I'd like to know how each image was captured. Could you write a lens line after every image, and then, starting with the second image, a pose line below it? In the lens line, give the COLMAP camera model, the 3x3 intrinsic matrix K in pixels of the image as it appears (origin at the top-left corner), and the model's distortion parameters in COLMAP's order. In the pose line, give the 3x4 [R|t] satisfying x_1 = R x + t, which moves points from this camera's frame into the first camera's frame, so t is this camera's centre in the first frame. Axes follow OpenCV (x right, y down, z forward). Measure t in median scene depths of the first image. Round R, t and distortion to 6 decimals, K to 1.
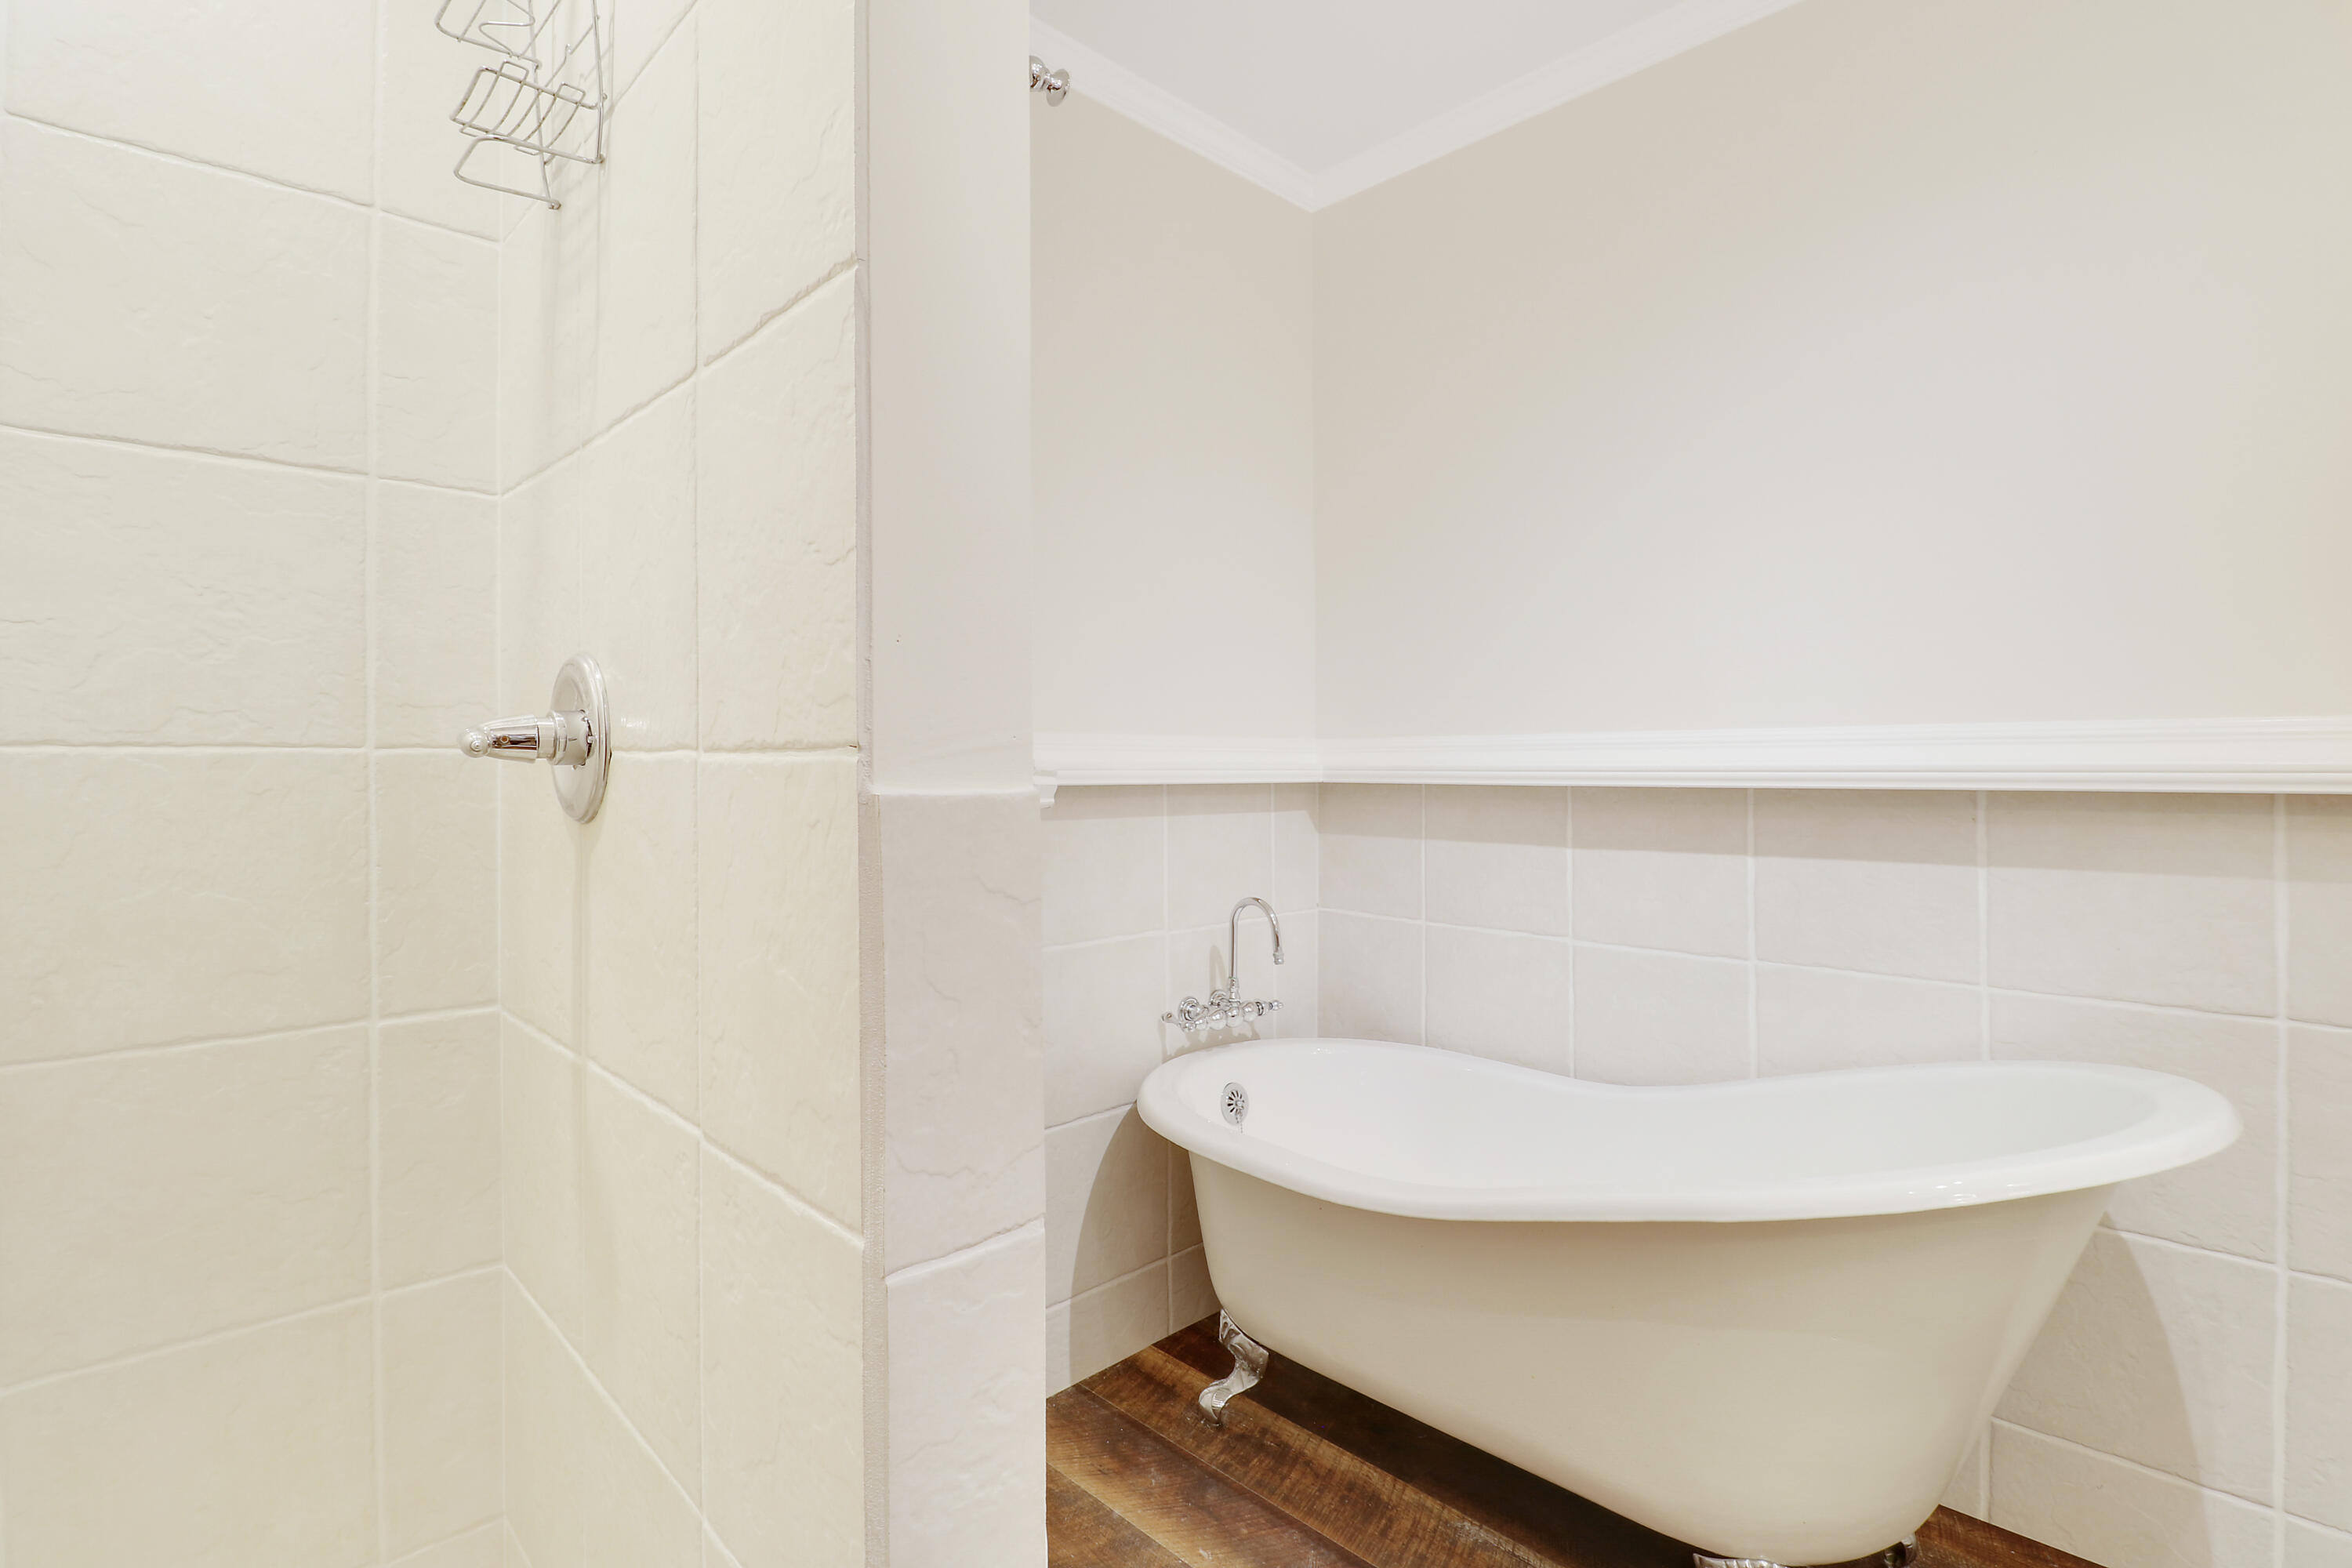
lens RADIAL K [[1117.7, 0, 1198.3], [0, 1117.7, 782.5], [0, 0, 1]] dist [-0.001439, -0.012747]
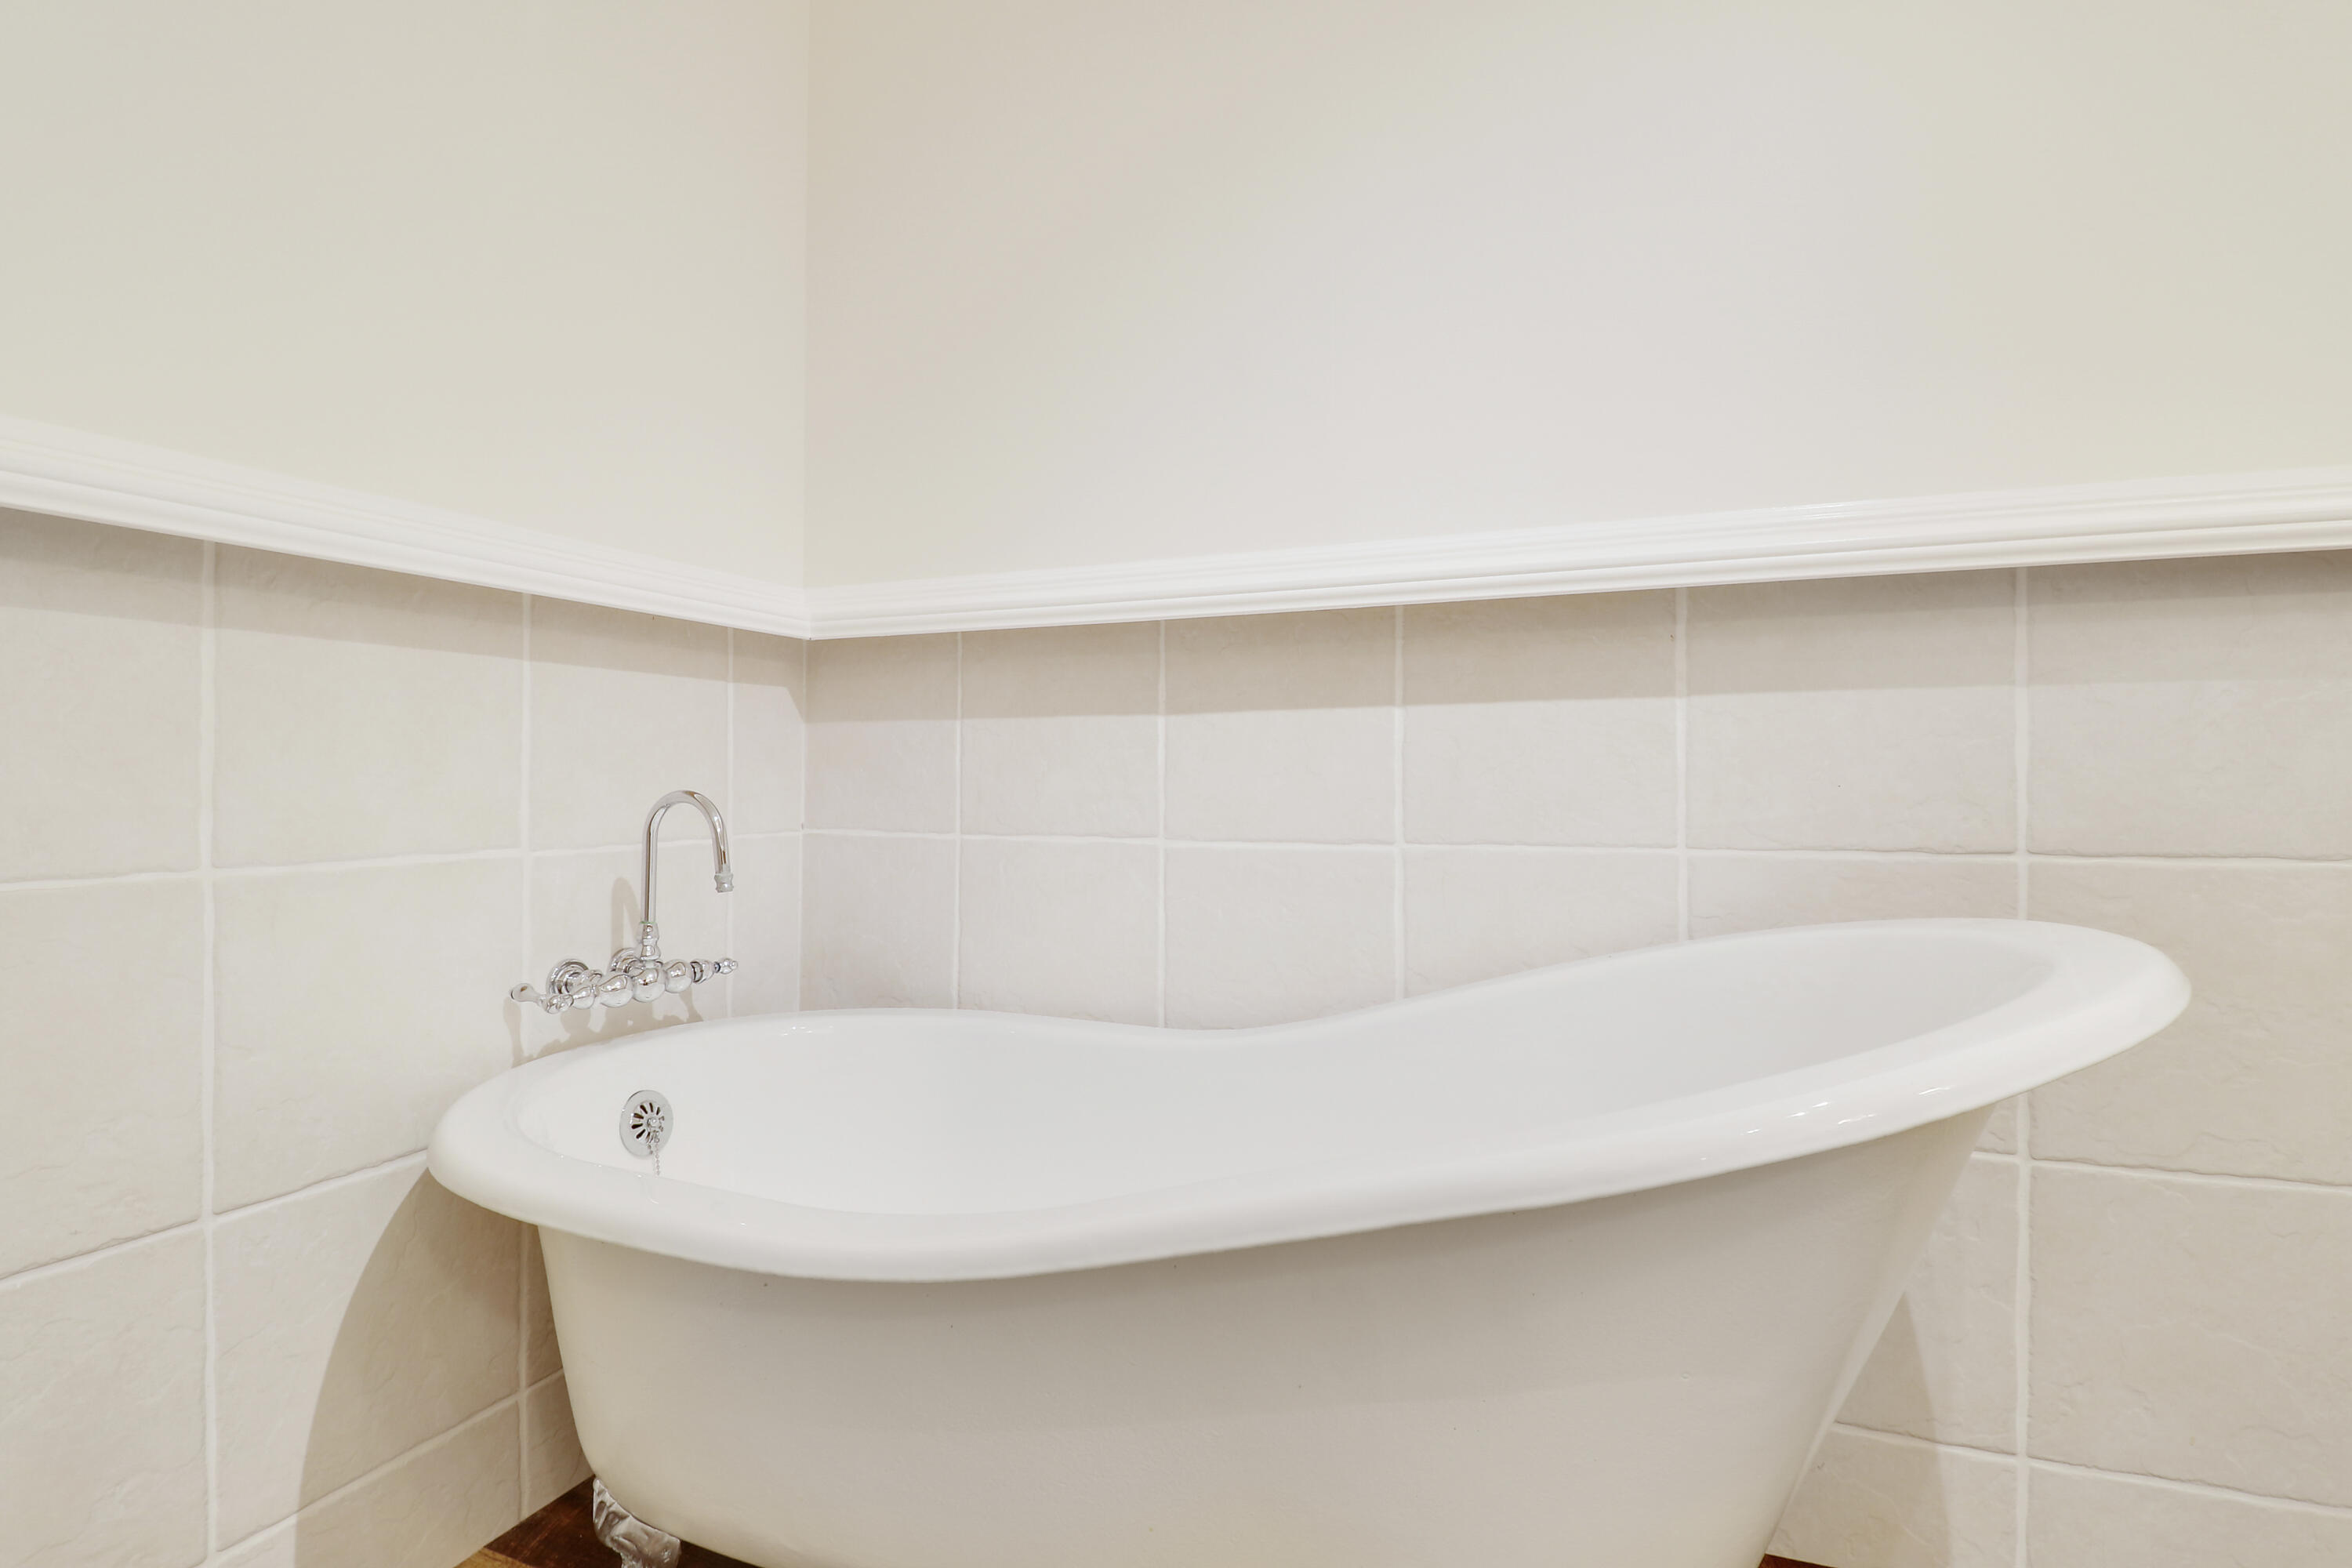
lens RADIAL K [[1038.2, 0, 1251.4], [0, 1038.2, 784.5], [0, 0, 1]] dist [-0.001320, -0.016516]
pose [[0.890256, 0.018762, 0.455073, 0.074426], [-0.010670, 0.999736, -0.020343, 0.117568], [-0.455335, 0.013255, 0.890221, 0.364679]]
